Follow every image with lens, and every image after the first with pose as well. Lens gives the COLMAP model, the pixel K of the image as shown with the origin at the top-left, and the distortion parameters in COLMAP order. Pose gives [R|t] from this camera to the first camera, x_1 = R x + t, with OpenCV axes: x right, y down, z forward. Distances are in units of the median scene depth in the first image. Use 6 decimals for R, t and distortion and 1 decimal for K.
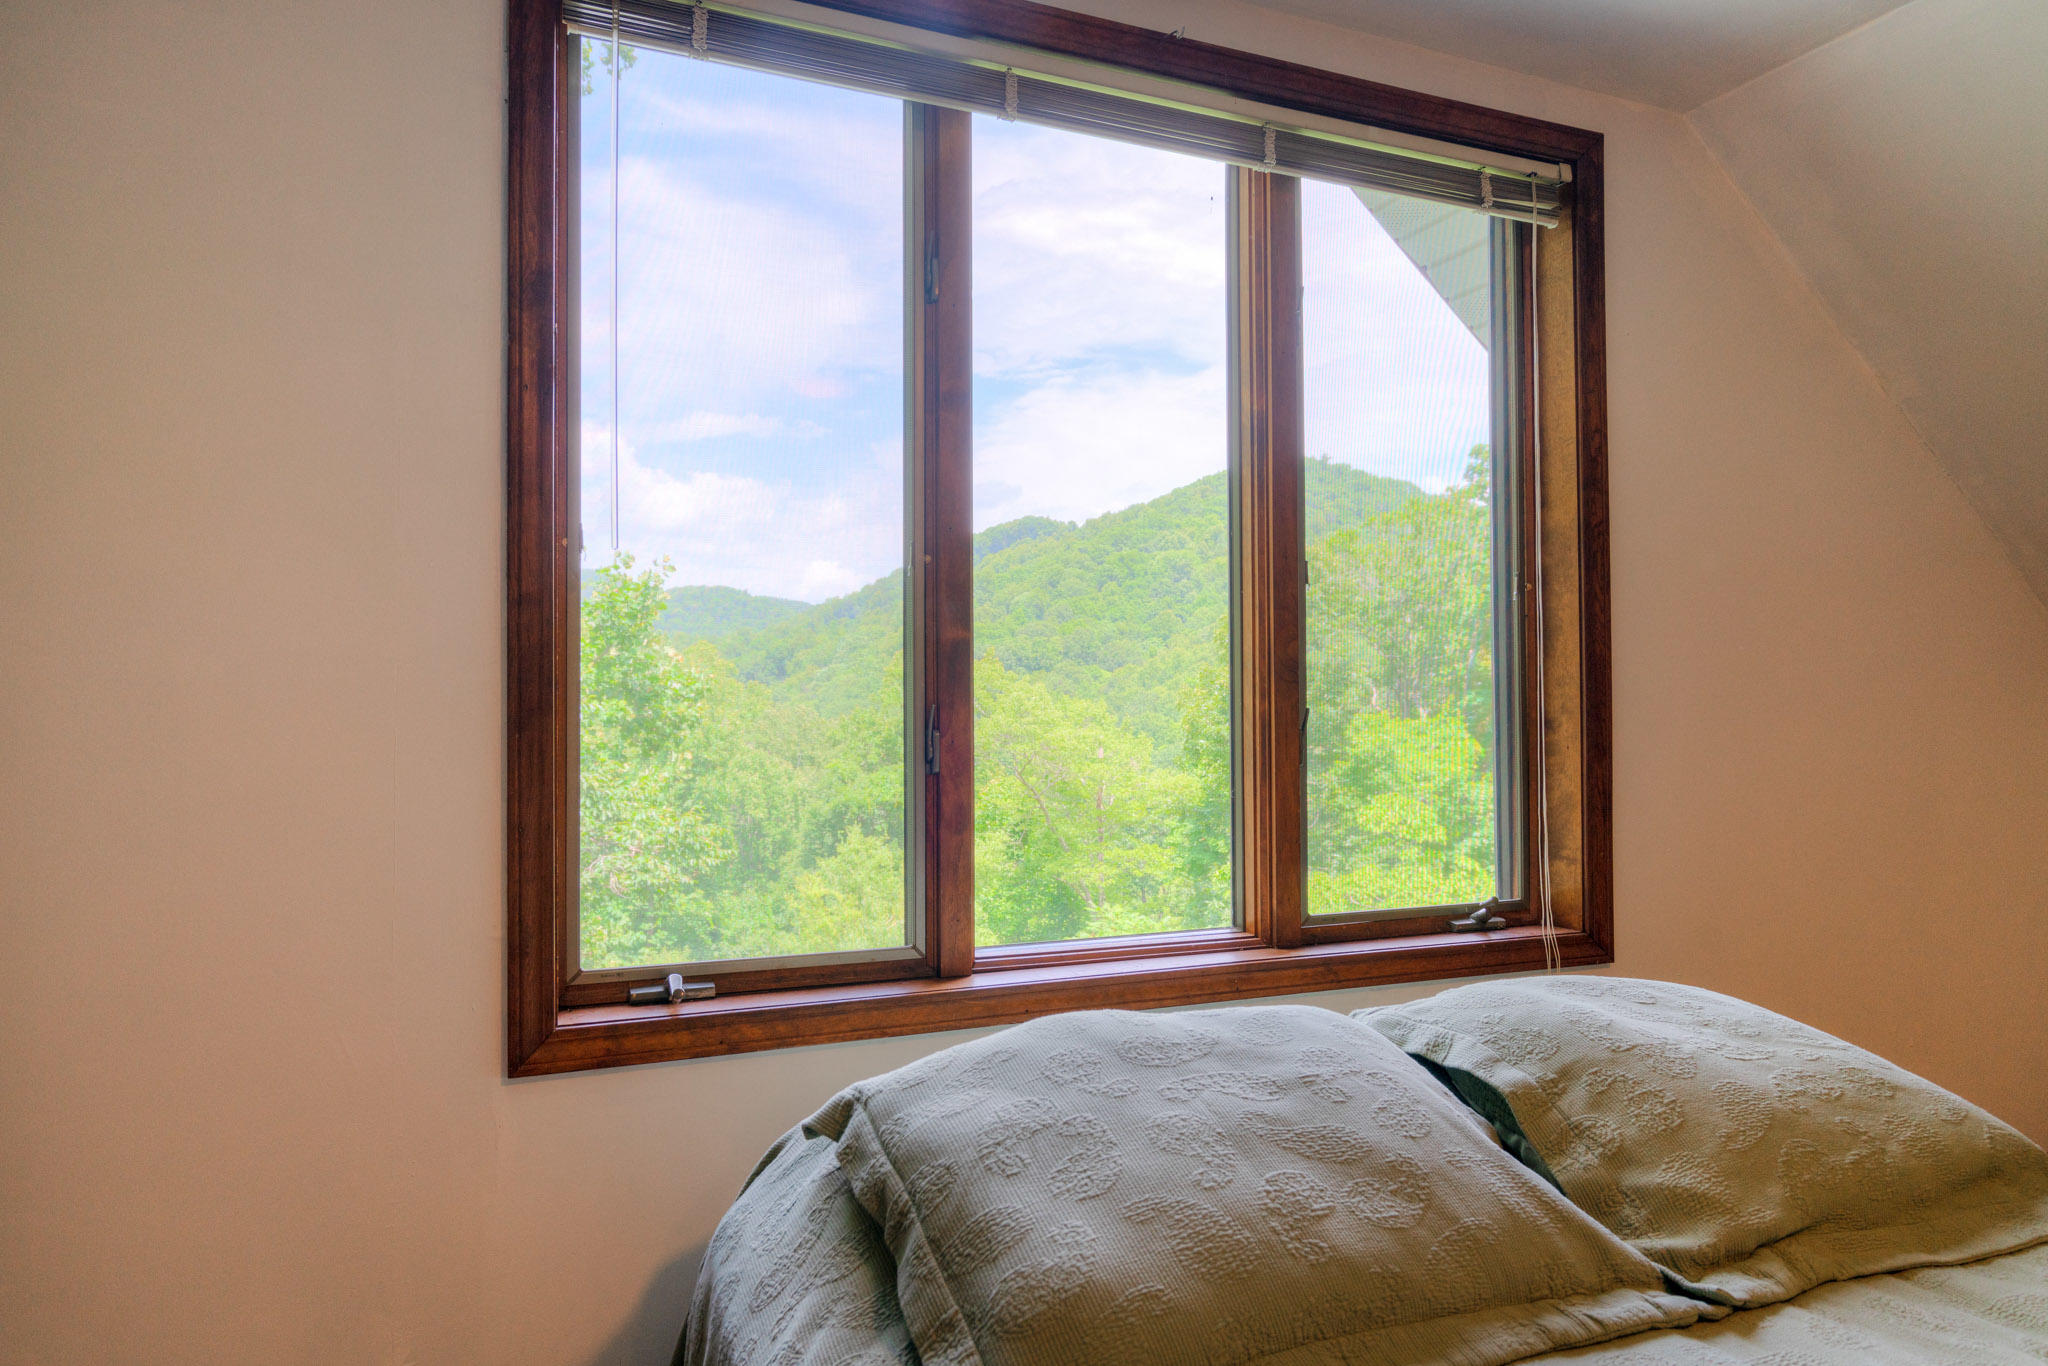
lens RADIAL K [[1178.8, 0, 1021.3], [0, 1178.8, 701.1], [0, 0, 1]] dist [0.005755, 0.002652]
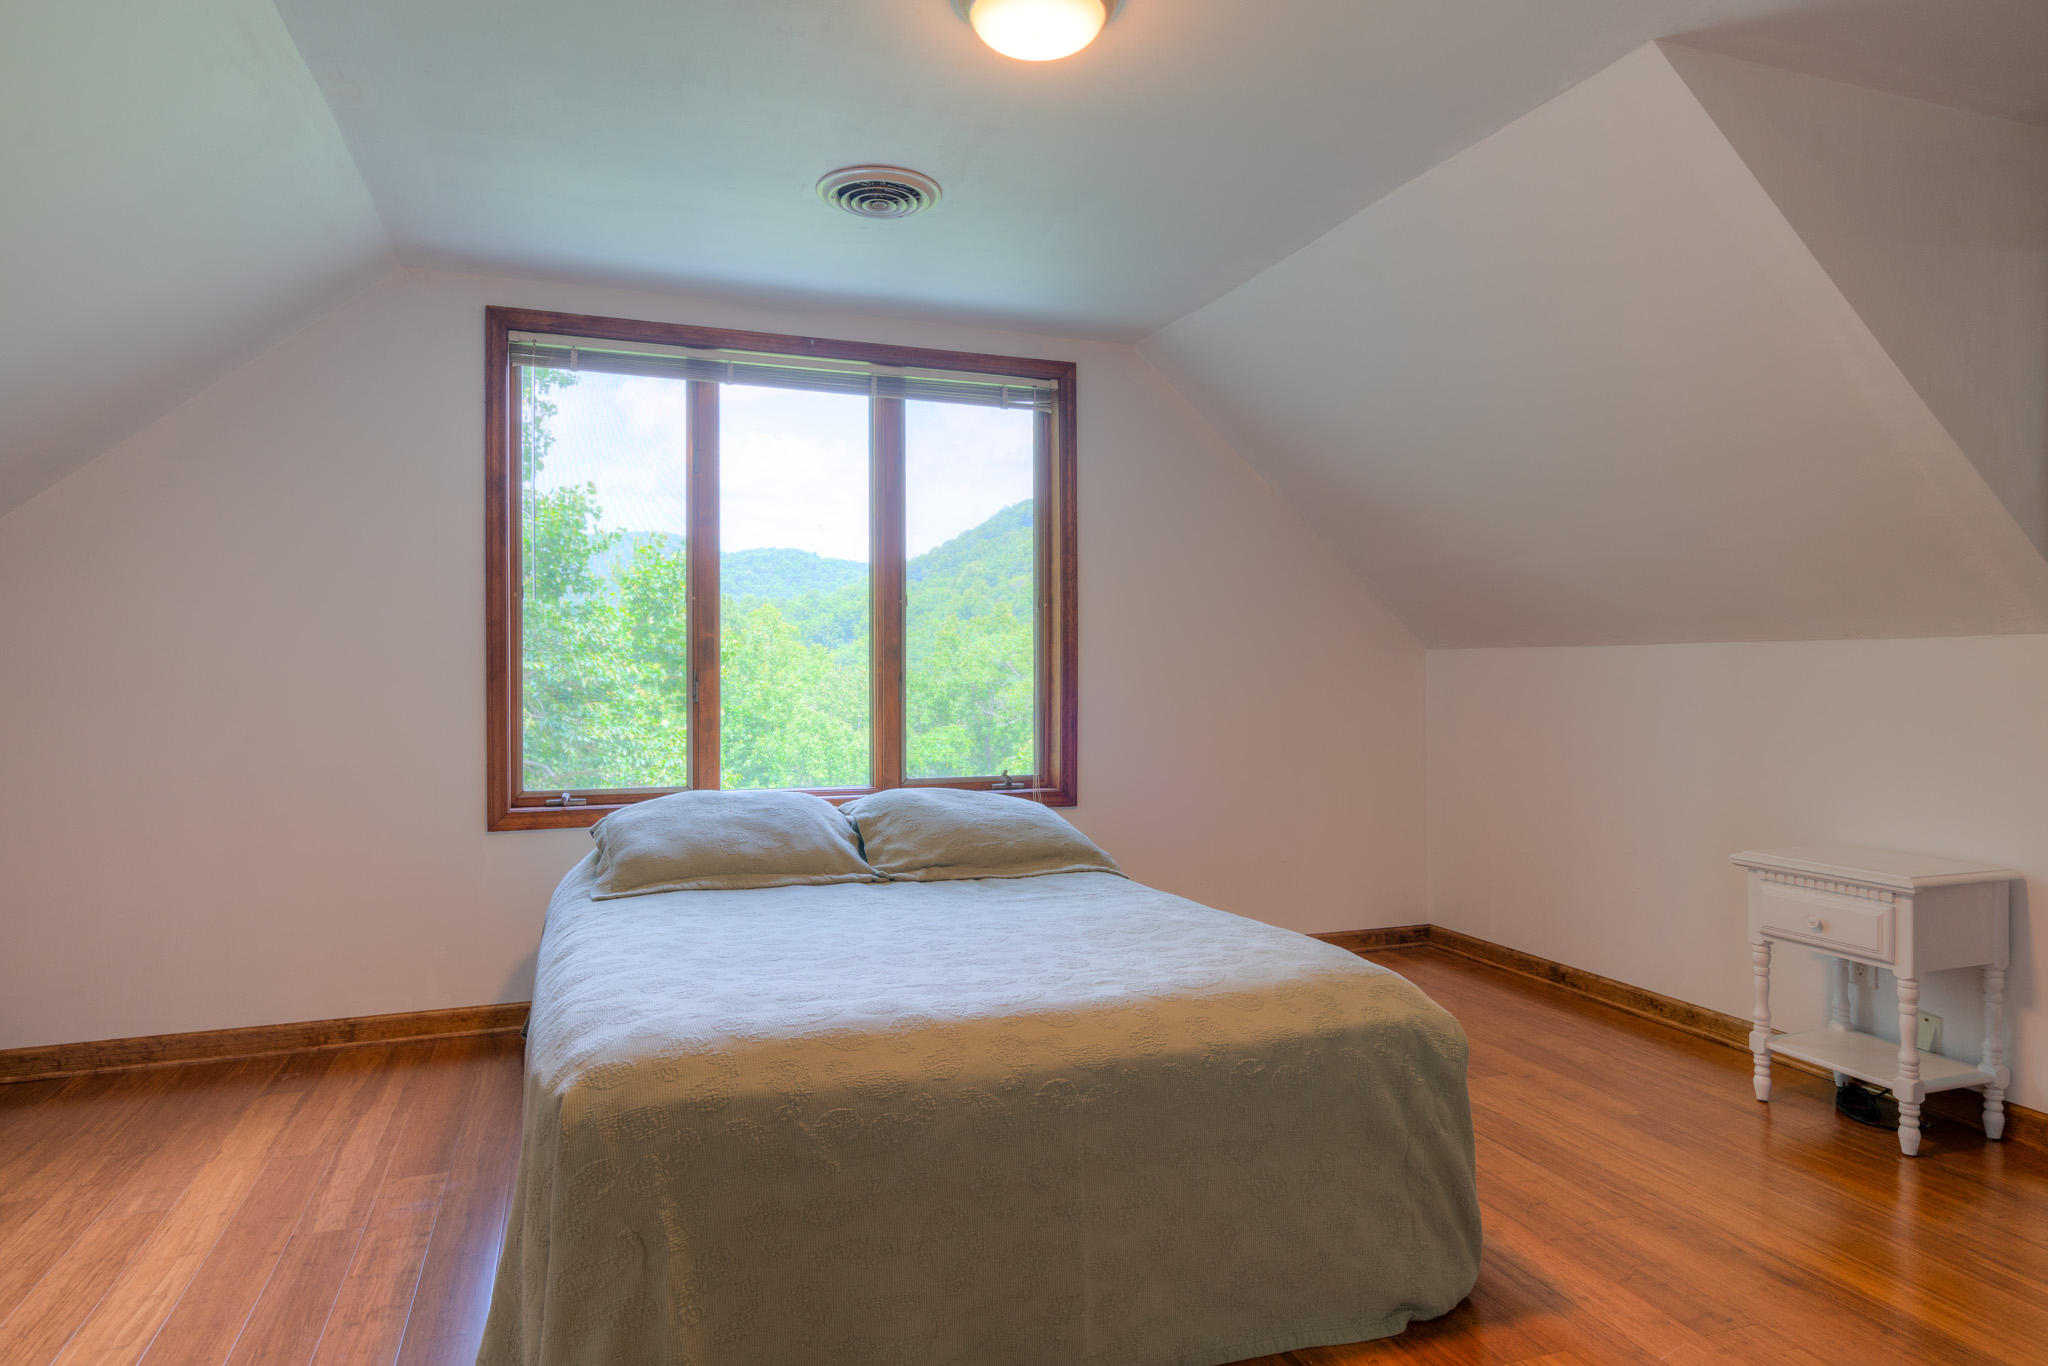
lens RADIAL K [[1178.8, 0, 1028.5], [0, 1178.8, 683.8], [0, 0, 1]] dist [0.005755, 0.002652]
pose [[0.998985, 0.001672, -0.045022, 0.504172], [-0.000906, 0.999855, 0.017024, -0.005887], [0.045044, -0.016966, 0.998841, -0.869853]]
